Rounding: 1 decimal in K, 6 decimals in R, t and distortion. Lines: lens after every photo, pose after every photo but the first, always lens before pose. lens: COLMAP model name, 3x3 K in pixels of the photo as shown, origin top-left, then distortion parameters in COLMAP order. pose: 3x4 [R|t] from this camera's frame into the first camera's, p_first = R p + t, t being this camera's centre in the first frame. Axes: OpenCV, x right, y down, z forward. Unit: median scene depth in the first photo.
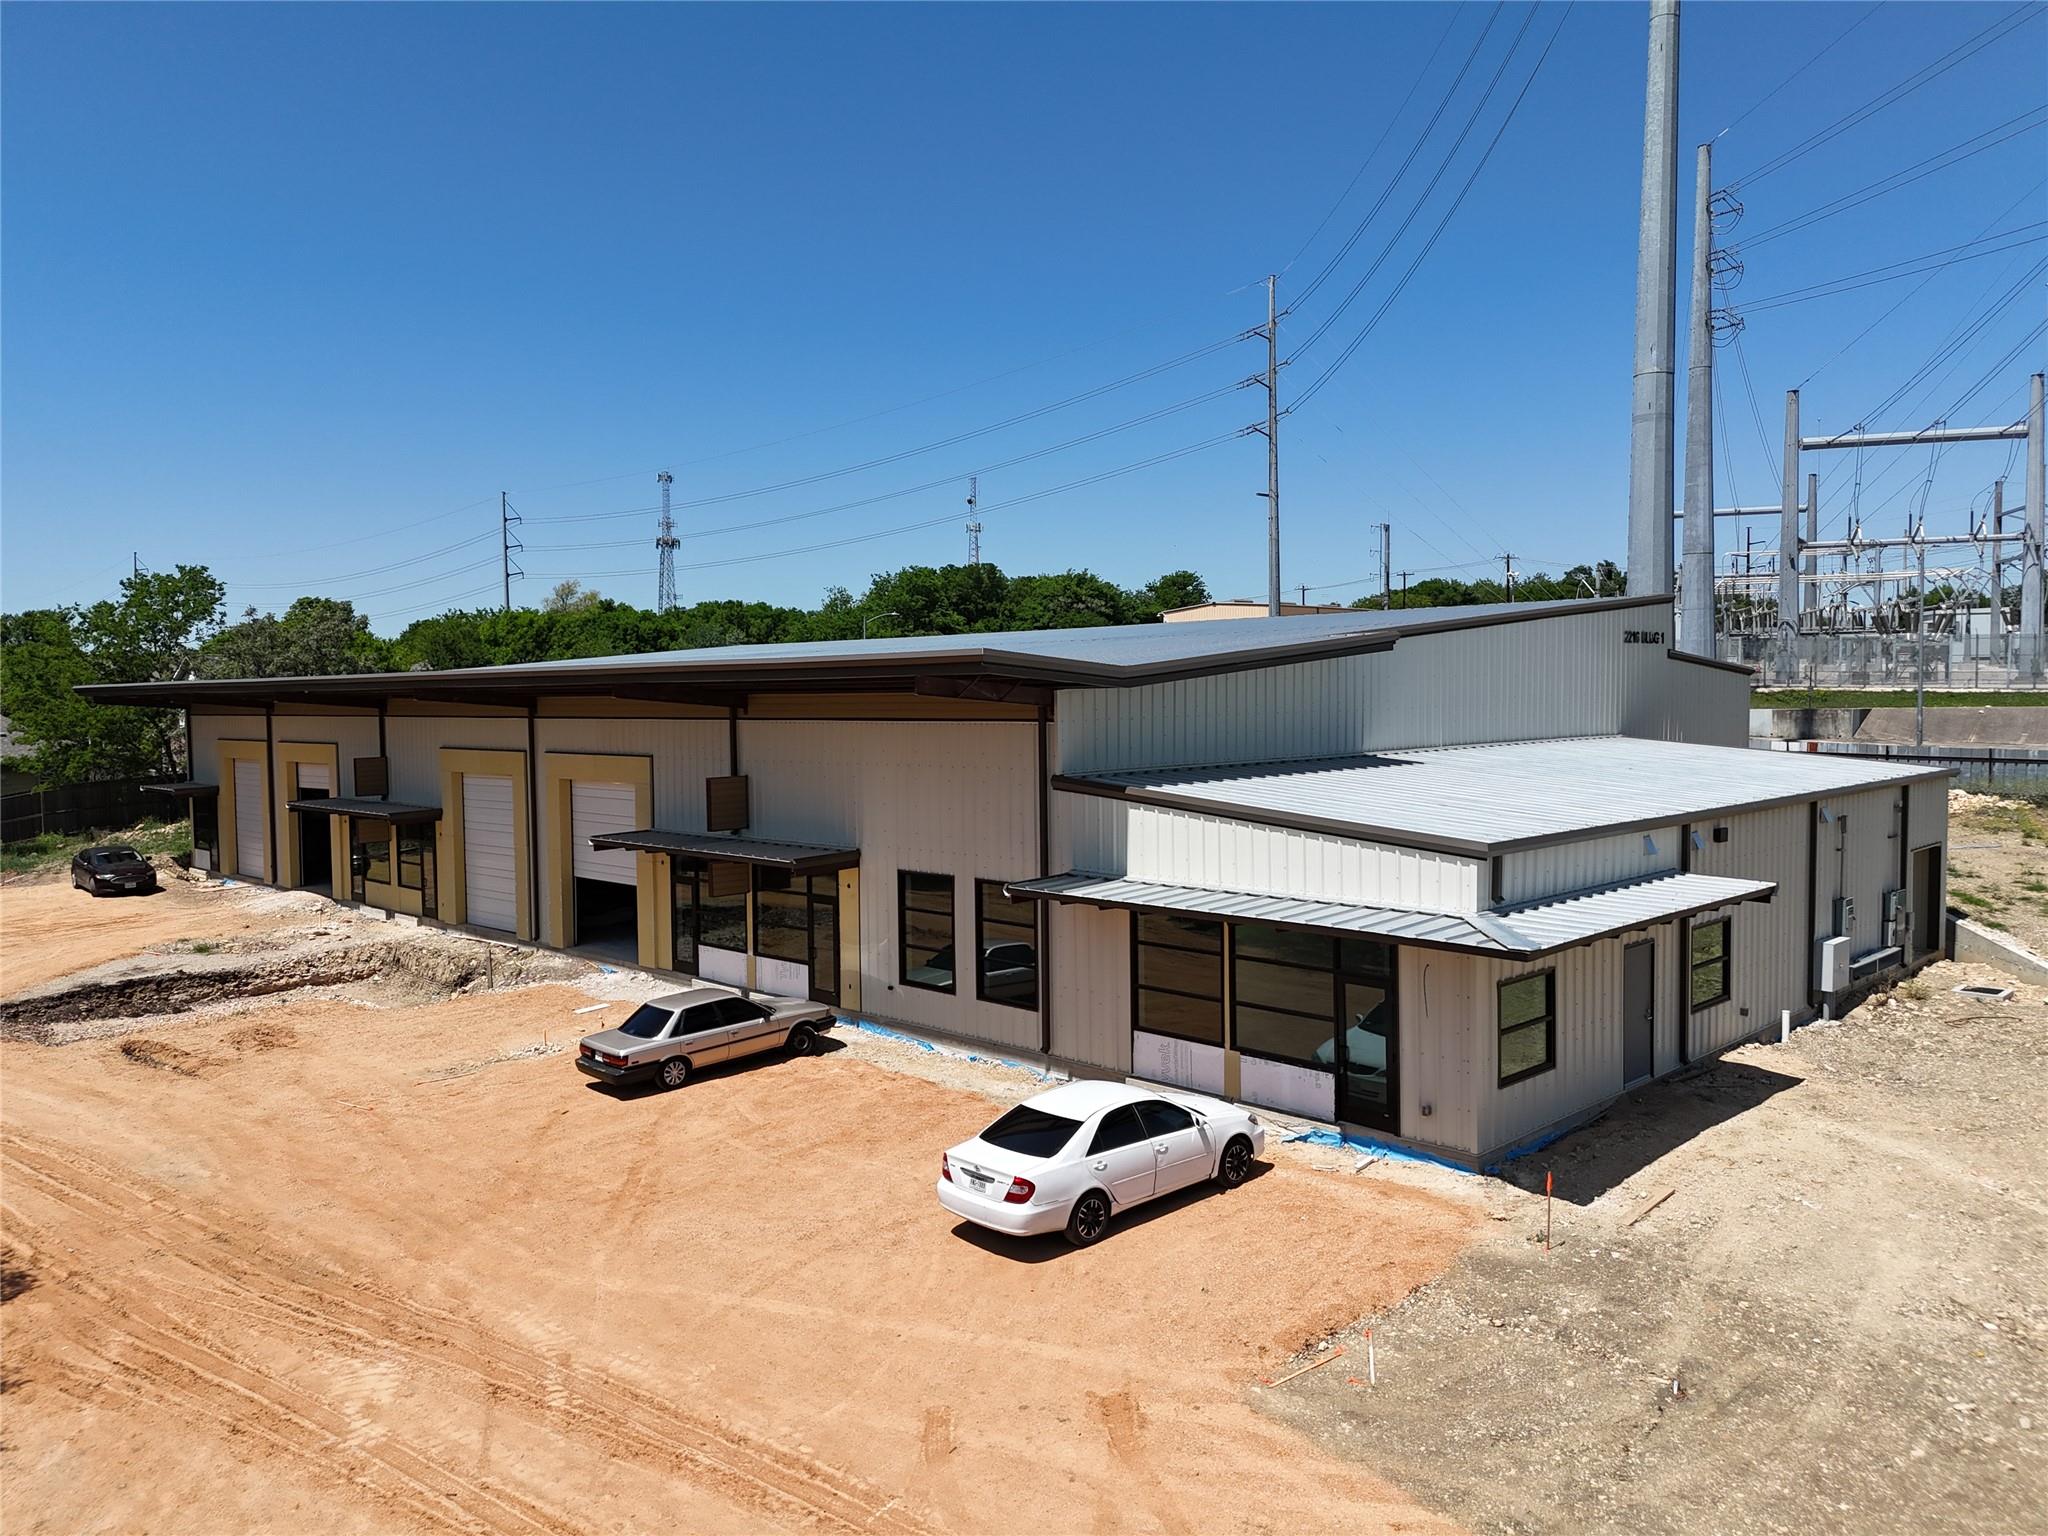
lens RADIAL K [[1508.4, 0, 1028.5], [0, 1508.4, 758.8], [0, 0, 1]] dist [0.062879, -0.052245]
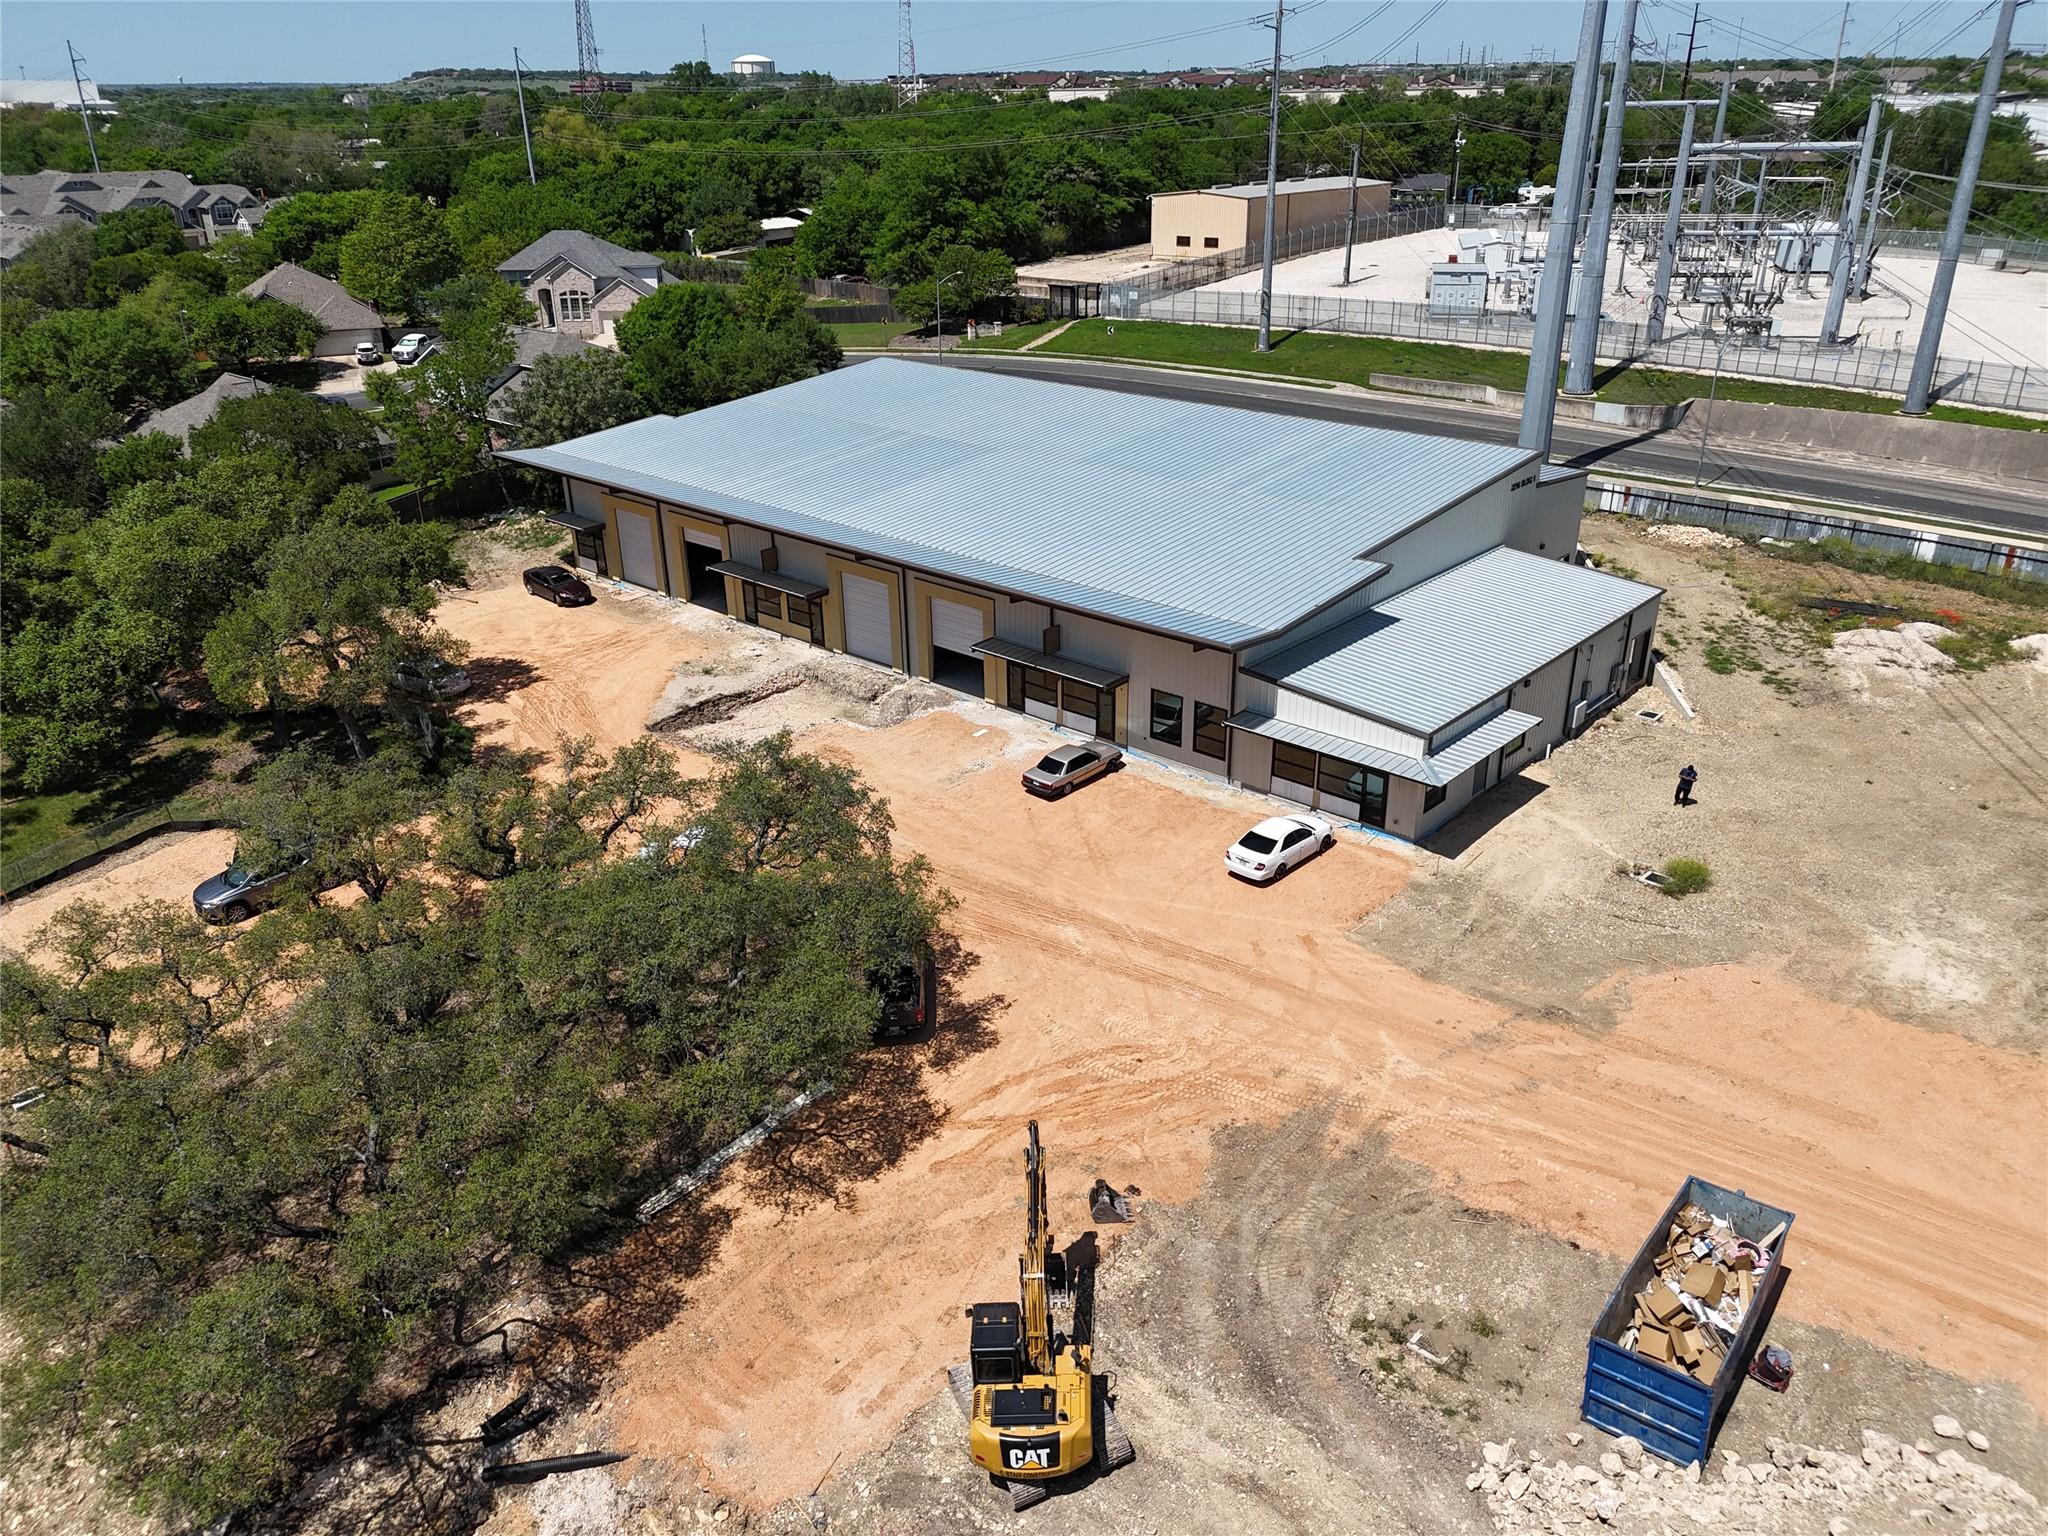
lens RADIAL K [[1508.4, 0, 1028.5], [0, 1508.4, 758.8], [0, 0, 1]] dist [0.062879, -0.052245]
pose [[0.998203, -0.022090, 0.055704, -0.442893], [0.000373, 0.931847, 0.362850, -0.702657], [-0.059923, -0.362178, 0.930181, -1.169733]]
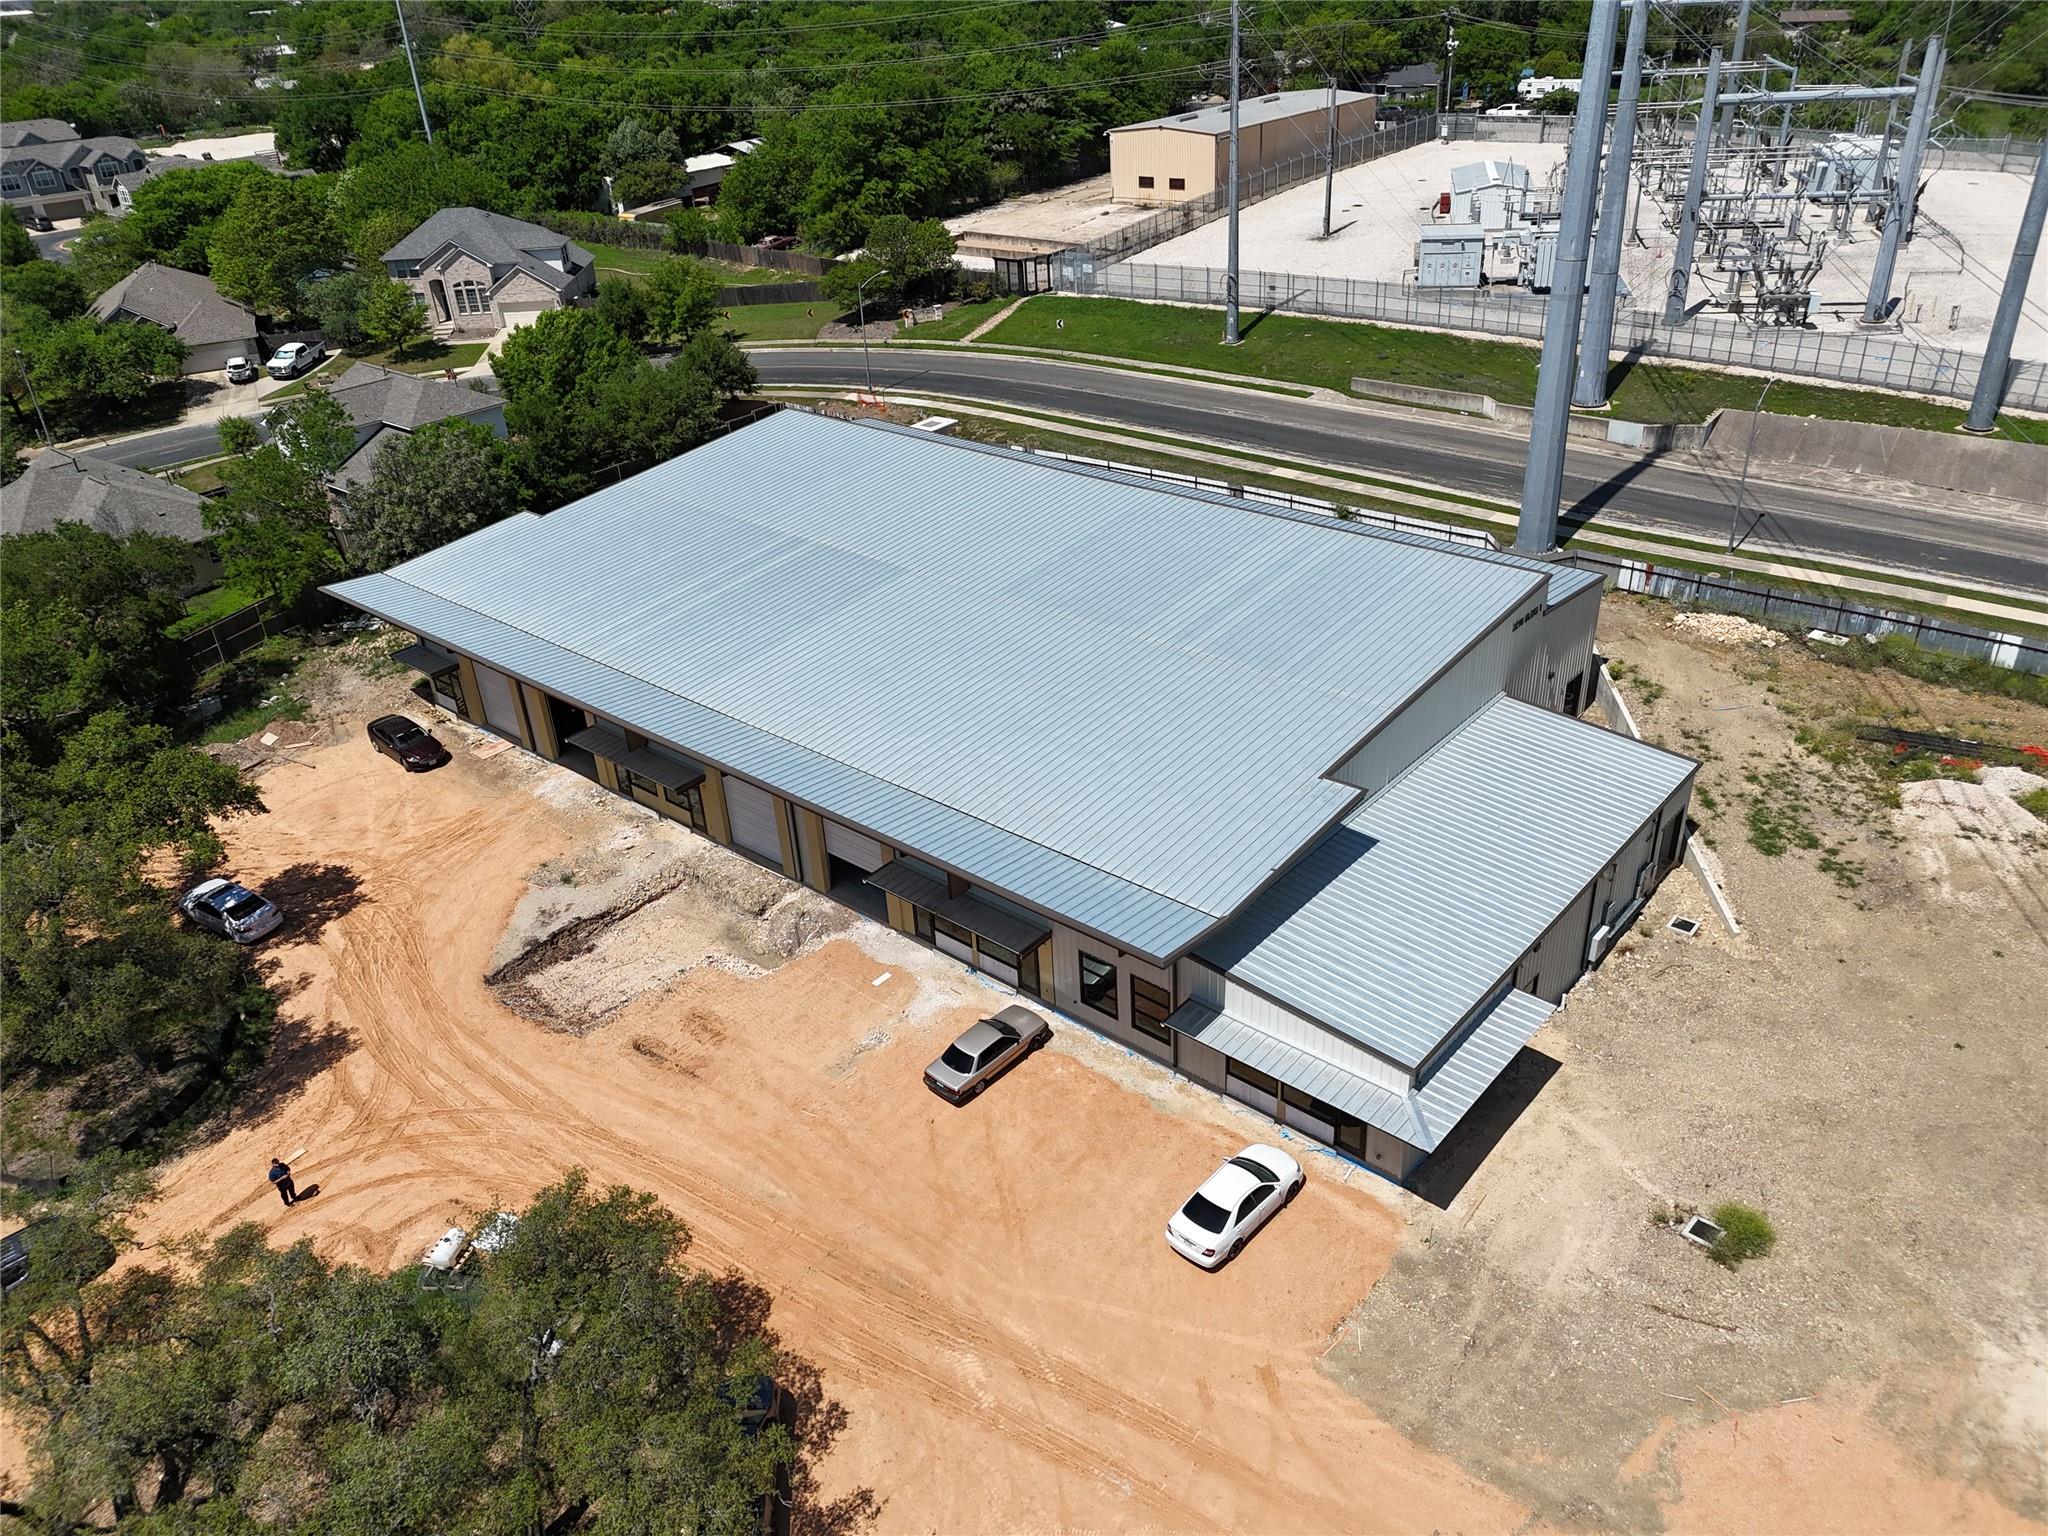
lens RADIAL K [[1508.4, 0, 1028.5], [0, 1508.4, 758.8], [0, 0, 1]] dist [0.062879, -0.052245]
pose [[0.996457, -0.070254, 0.046238, -0.243936], [0.042544, 0.895291, 0.443447, -1.046190], [-0.072550, -0.439908, 0.895107, -0.536202]]
